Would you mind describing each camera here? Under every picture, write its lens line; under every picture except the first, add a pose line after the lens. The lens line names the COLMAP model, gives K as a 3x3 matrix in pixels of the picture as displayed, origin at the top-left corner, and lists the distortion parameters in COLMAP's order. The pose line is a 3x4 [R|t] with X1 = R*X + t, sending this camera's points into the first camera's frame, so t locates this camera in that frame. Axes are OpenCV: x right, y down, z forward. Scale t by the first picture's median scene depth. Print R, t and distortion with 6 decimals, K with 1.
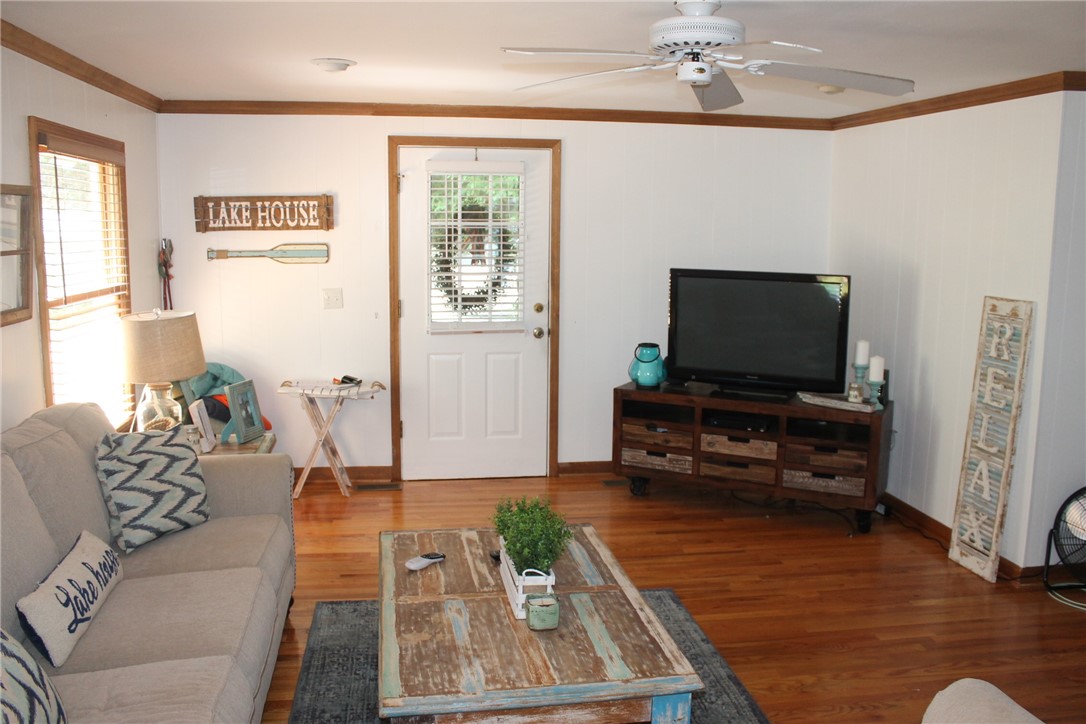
lens RADIAL K [[927.0, 0, 543.3], [0, 927.0, 369.3], [0, 0, 1]] dist [-0.156494, 0.128527]
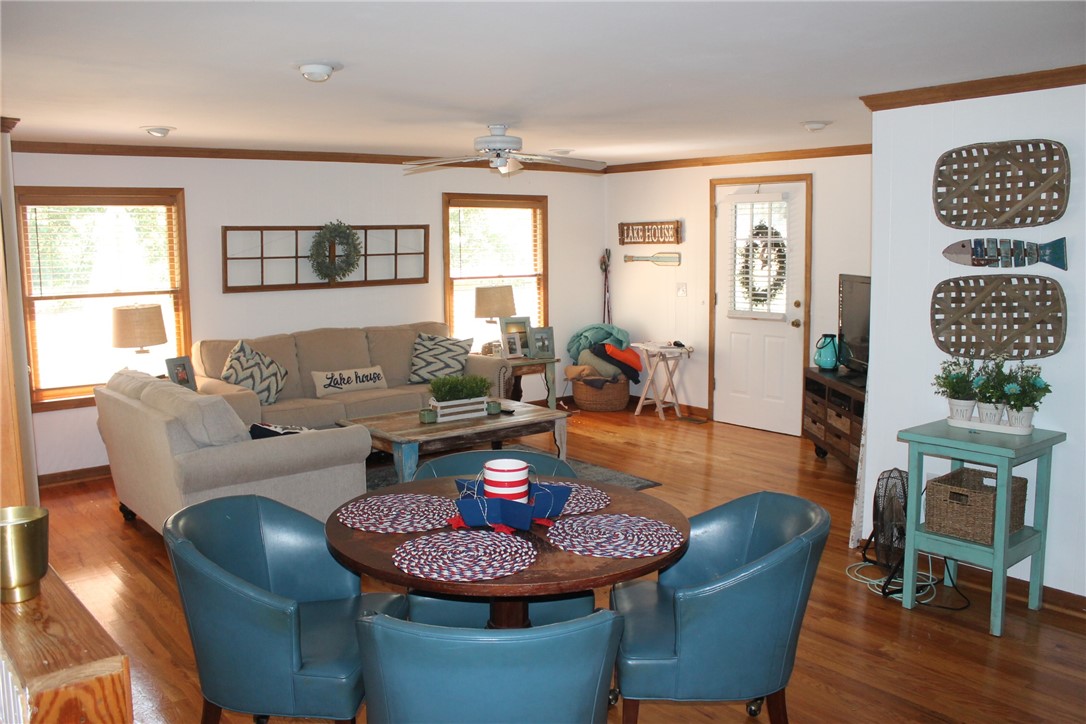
lens RADIAL K [[927.0, 0, 540.7], [0, 927.0, 364.3], [0, 0, 1]] dist [-0.156494, 0.128527]
pose [[0.503337, 0.101253, -0.858137, 0.969007], [-0.123046, 0.991389, 0.044803, 0.004649], [0.855284, 0.083039, 0.511462, 0.045163]]
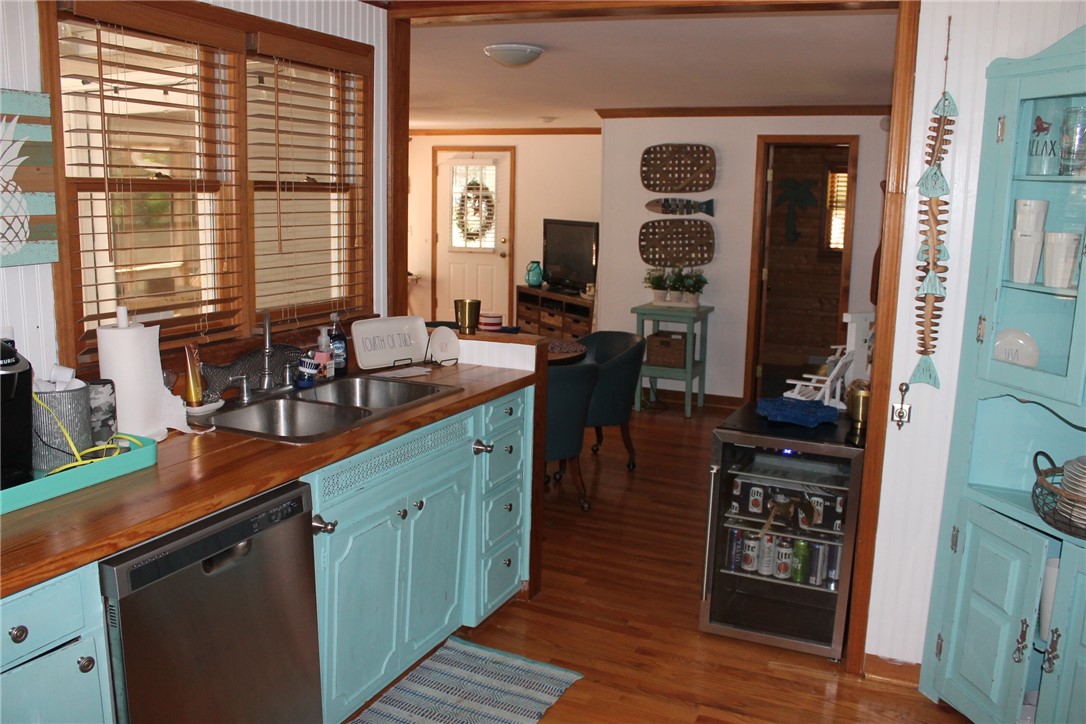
lens RADIAL K [[927.0, 0, 546.5], [0, 927.0, 361.2], [0, 0, 1]] dist [-0.156494, 0.128527]
pose [[0.836934, 0.109149, -0.536309, 1.094764], [-0.102013, 0.993850, 0.043071, 0.083252], [0.537712, 0.018663, 0.842922, -0.472932]]
